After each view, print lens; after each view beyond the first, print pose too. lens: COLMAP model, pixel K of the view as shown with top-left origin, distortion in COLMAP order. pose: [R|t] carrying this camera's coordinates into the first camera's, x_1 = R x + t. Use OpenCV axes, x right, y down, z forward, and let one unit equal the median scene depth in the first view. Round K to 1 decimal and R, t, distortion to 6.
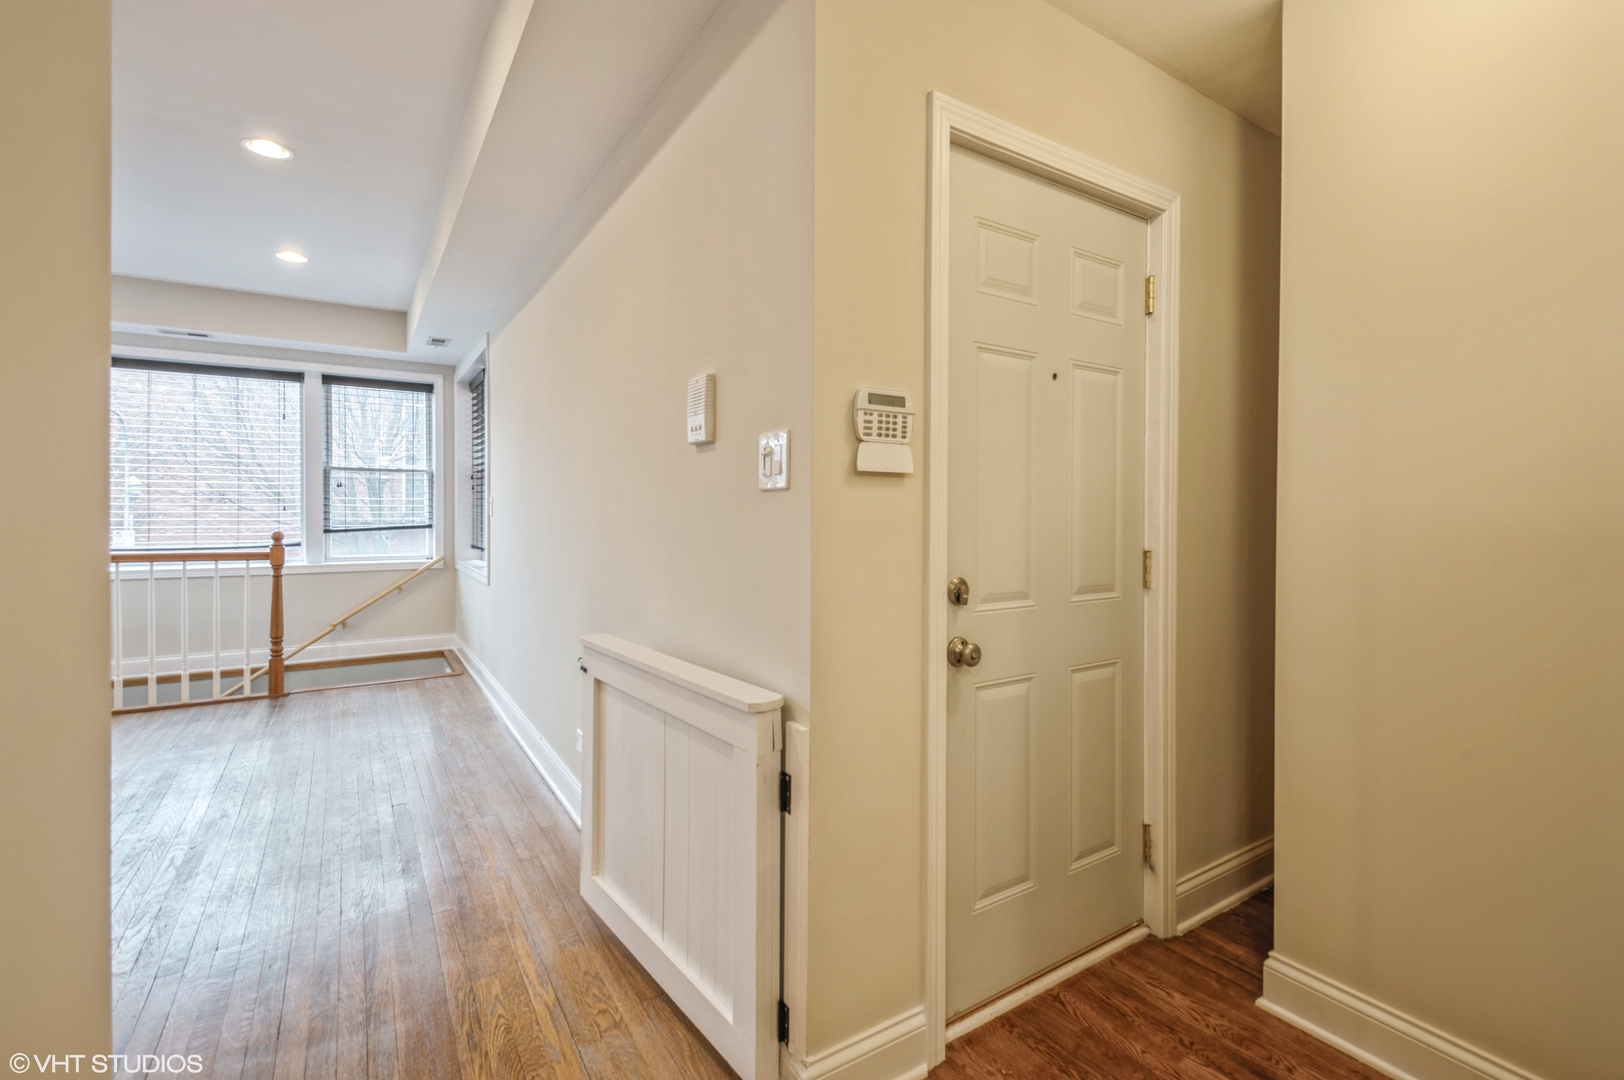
lens RADIAL K [[723.4, 0, 825.2], [0, 723.4, 517.3], [0, 0, 1]] dist [-0.003022, -0.005305]
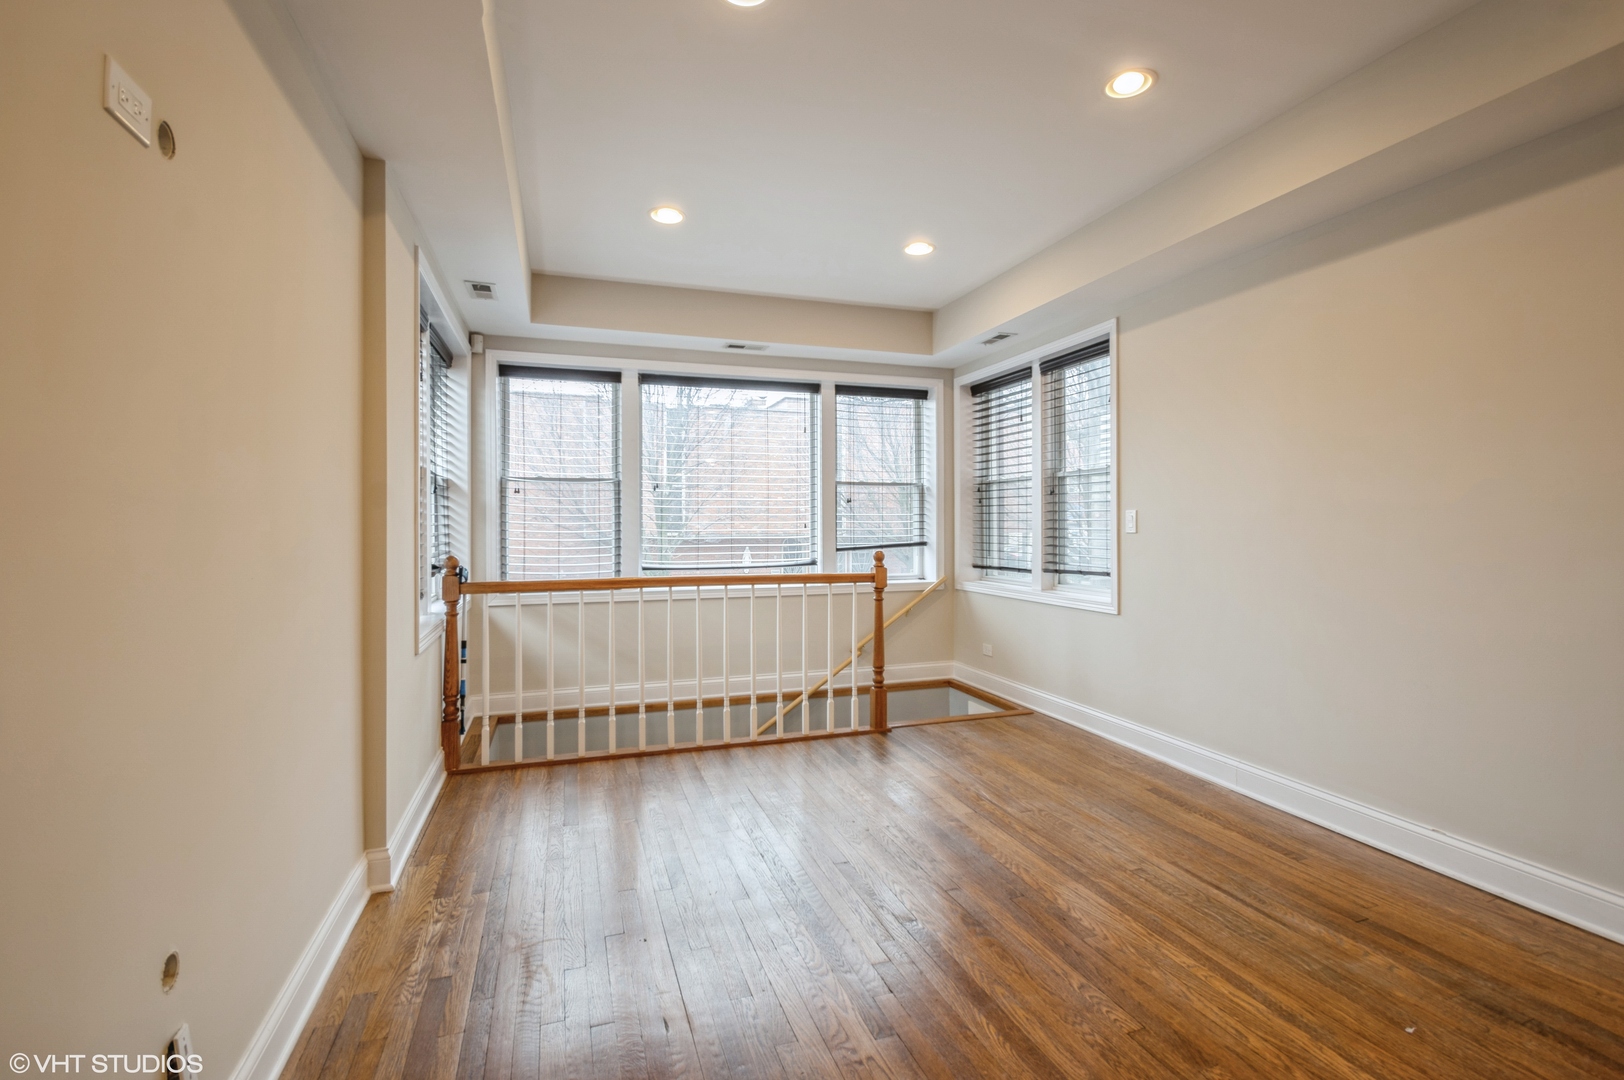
lens RADIAL K [[723.4, 0, 807.4], [0, 723.4, 522.3], [0, 0, 1]] dist [-0.003022, -0.005305]
pose [[0.969506, -0.006616, -0.244978, -0.497982], [0.003695, 0.999917, -0.012379, -0.004373], [0.245039, 0.011097, 0.969450, 0.069438]]
